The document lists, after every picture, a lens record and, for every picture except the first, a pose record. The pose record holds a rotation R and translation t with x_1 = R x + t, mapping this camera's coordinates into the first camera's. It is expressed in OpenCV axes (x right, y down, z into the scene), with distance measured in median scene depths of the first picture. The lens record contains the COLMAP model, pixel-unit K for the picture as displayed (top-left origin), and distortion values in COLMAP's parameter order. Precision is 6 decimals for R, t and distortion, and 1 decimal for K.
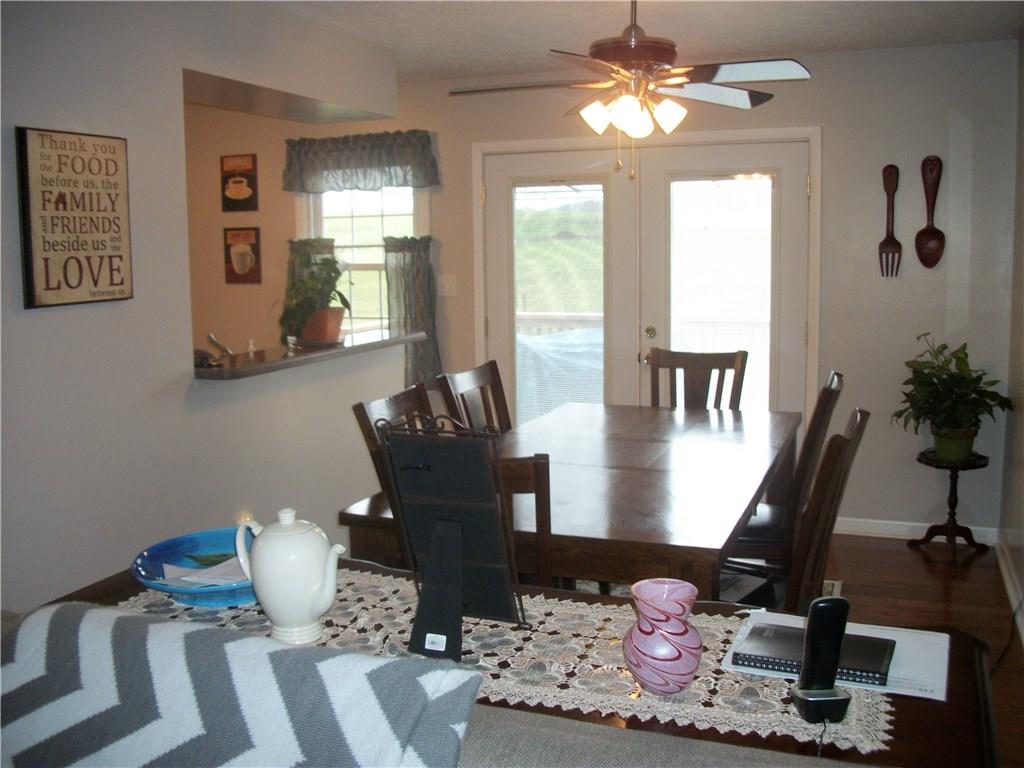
lens RADIAL K [[987.1, 0, 512.0], [0, 987.1, 384.0], [0, 0, 1]] dist [-0.092442, -0.000360]
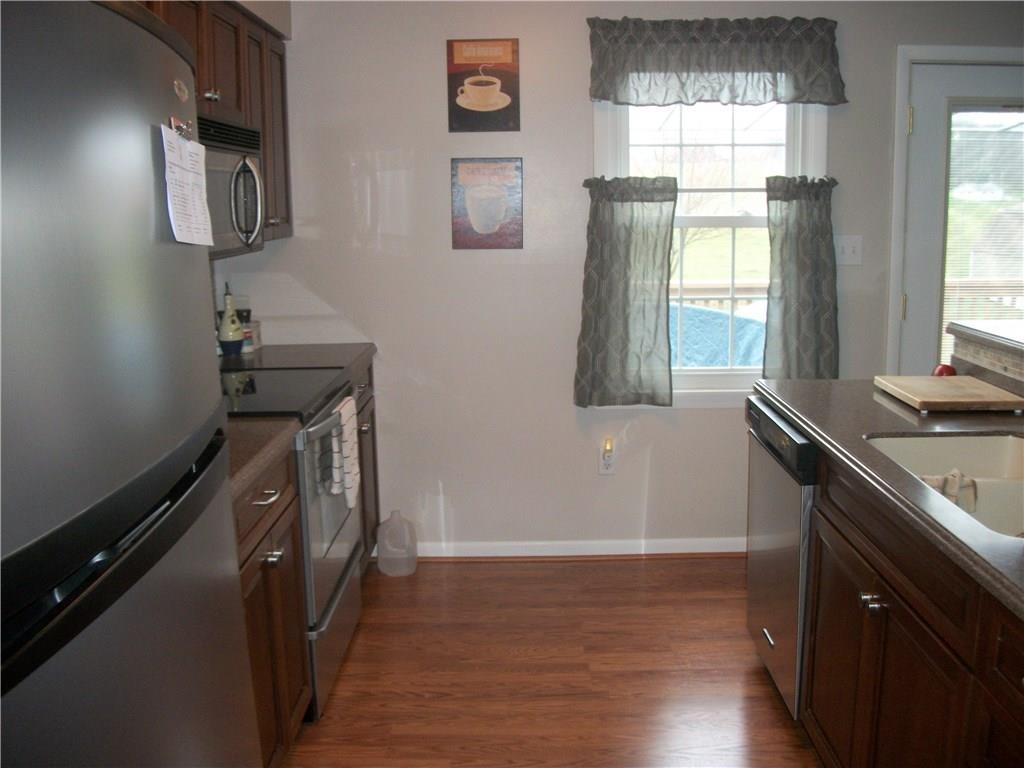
lens RADIAL K [[987.1, 0, 512.0], [0, 987.1, 384.0], [0, 0, 1]] dist [-0.092442, -0.000360]
pose [[0.932037, -0.064135, 0.356644, -0.517423], [0.047382, 0.997332, 0.055523, -0.052818], [-0.359253, -0.034851, 0.932589, 0.426599]]
